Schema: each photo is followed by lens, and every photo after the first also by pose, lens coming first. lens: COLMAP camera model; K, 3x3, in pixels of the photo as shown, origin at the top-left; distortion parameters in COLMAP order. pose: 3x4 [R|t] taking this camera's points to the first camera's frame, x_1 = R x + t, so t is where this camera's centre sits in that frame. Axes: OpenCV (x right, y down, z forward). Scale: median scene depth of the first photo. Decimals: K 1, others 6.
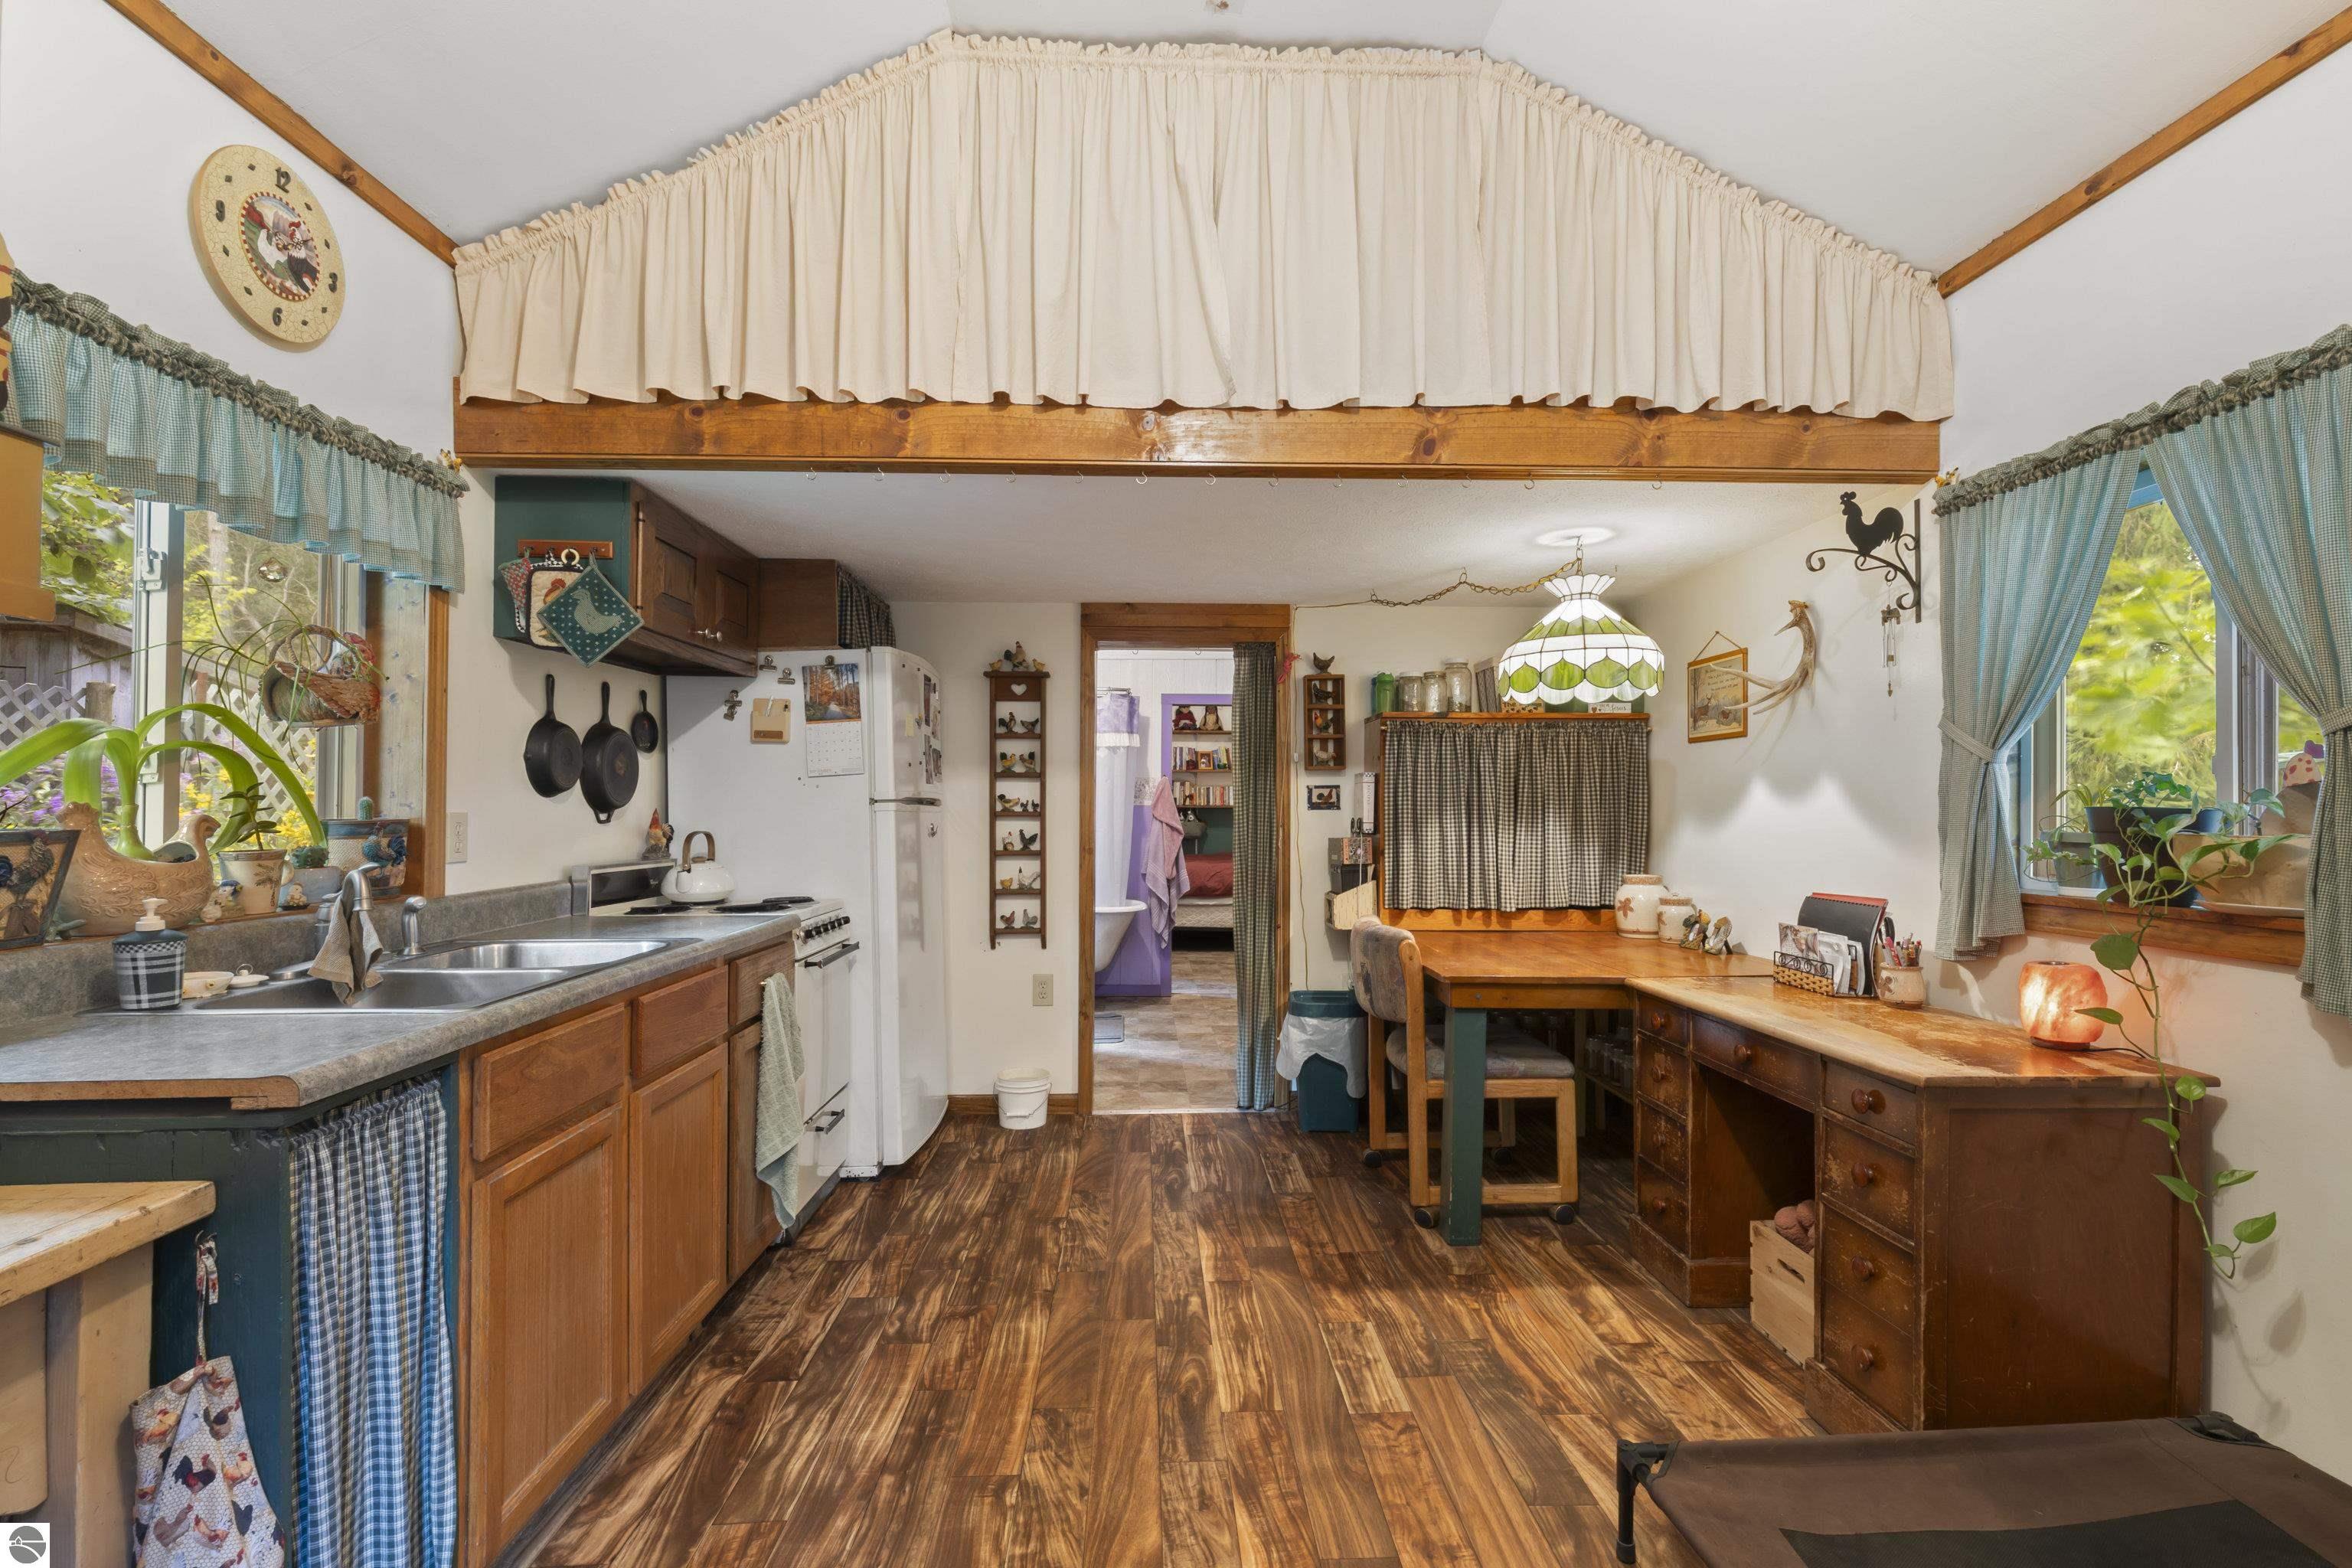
lens RADIAL K [[1072.2, 0, 1175.2], [0, 1072.2, 798.4], [0, 0, 1]] dist [0.001006, -0.000061]
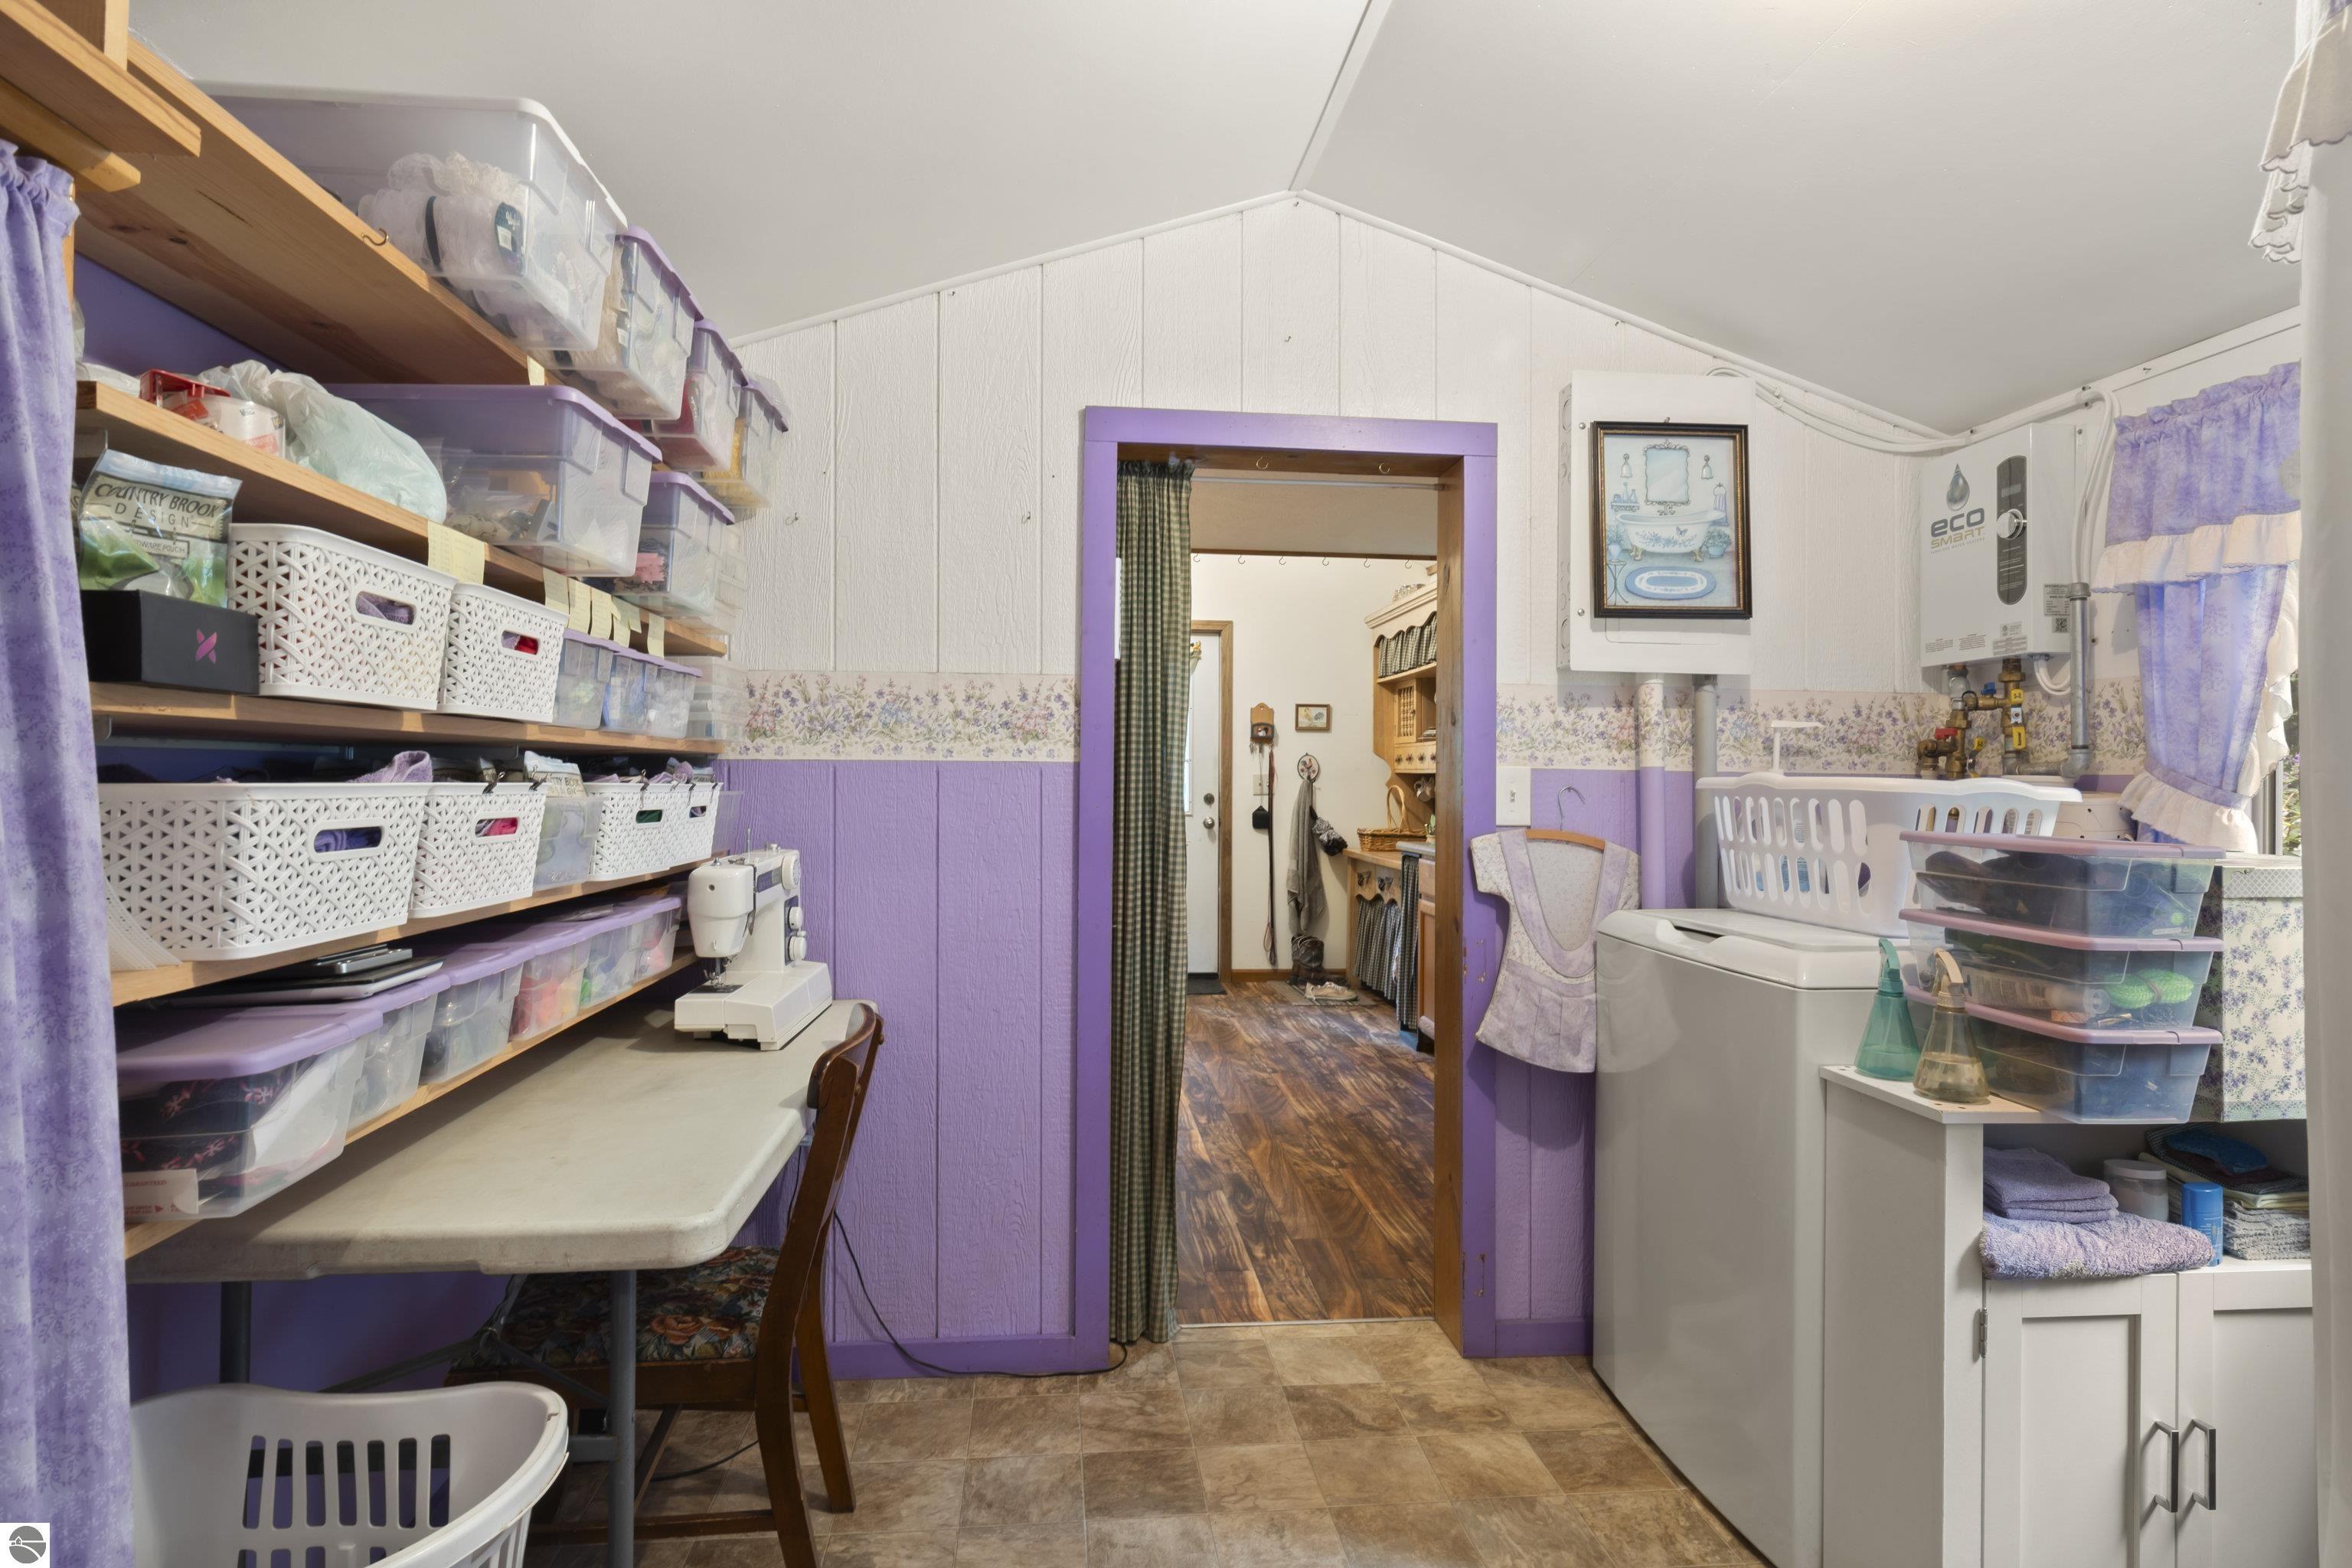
lens RADIAL K [[1287.3, 0, 1176.0], [0, 1287.3, 784.0], [0, 0, 1]] dist [-0.000621, -0.000013]
pose [[-0.997977, -0.010722, -0.062670, 0.188669], [-0.010383, 0.999930, -0.005732, 0.035067], [0.062727, -0.005070, -0.998018, 3.081086]]
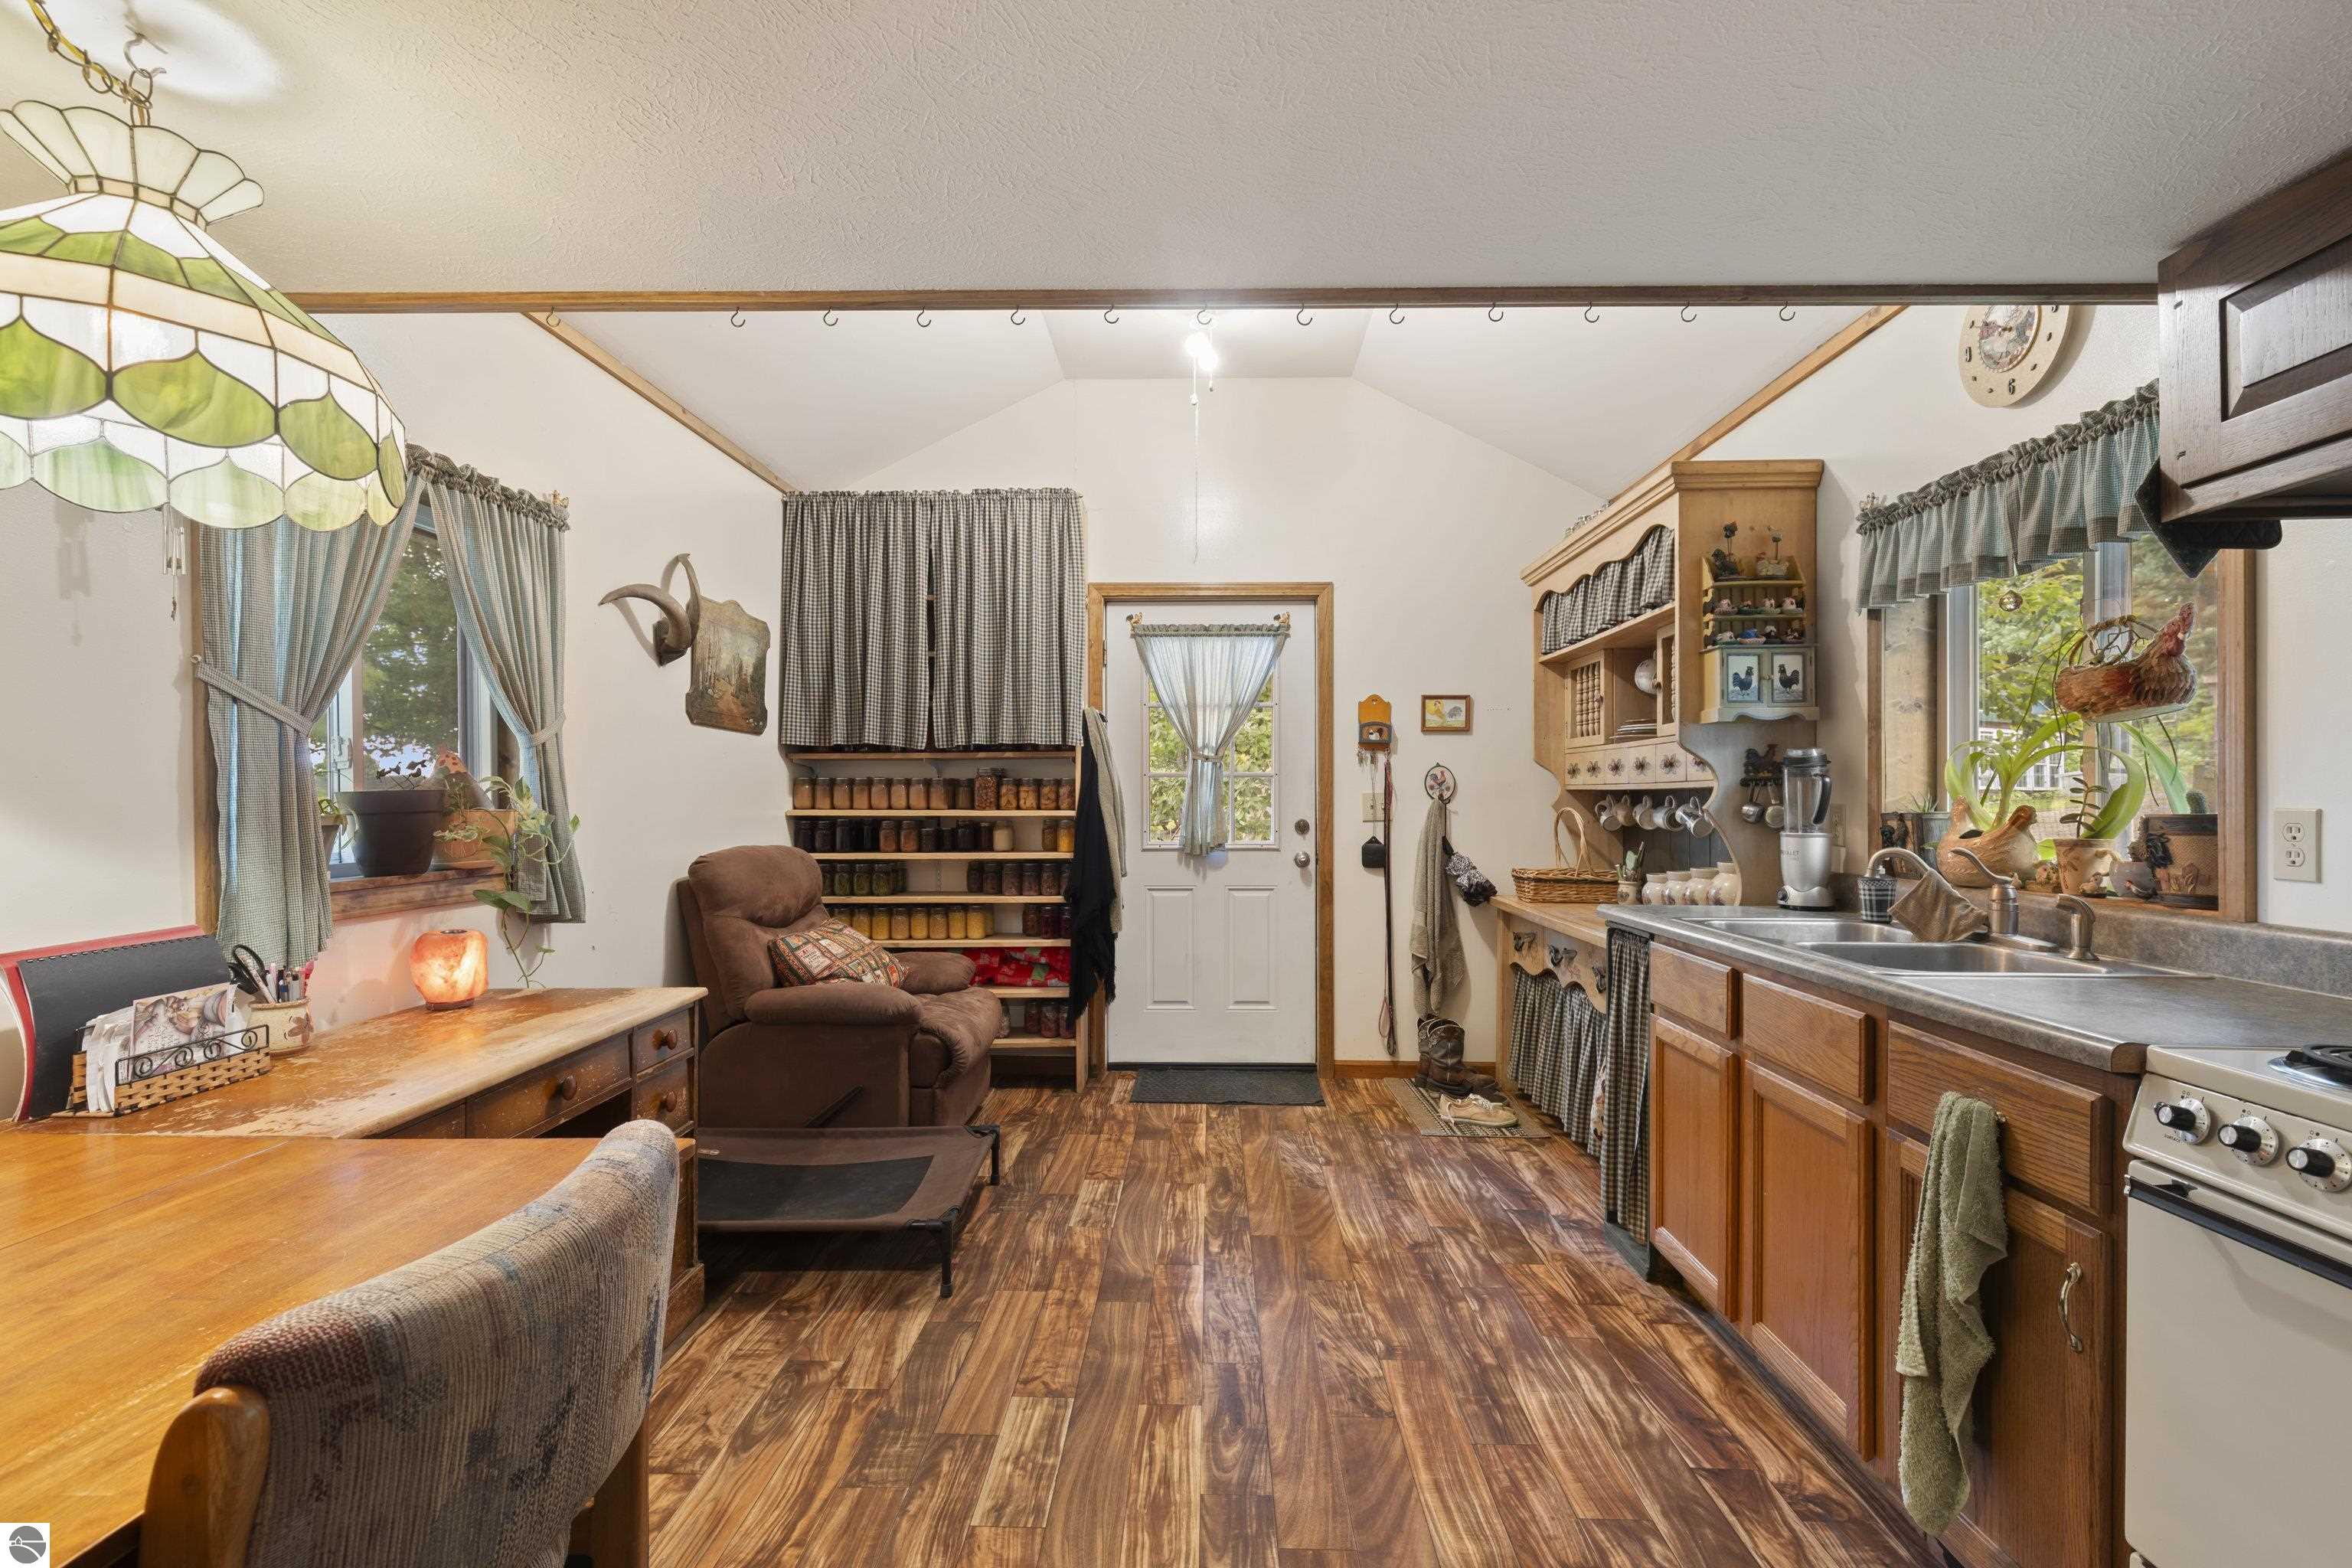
lens RADIAL K [[1072.2, 0, 1175.2], [0, 1072.2, 798.4], [0, 0, 1]] dist [0.001006, -0.000061]
pose [[-0.997766, -0.005512, 0.066572, 0.004429], [-0.006060, 0.999949, -0.008024, 0.017770], [-0.066524, -0.008409, -0.997749, 1.845969]]
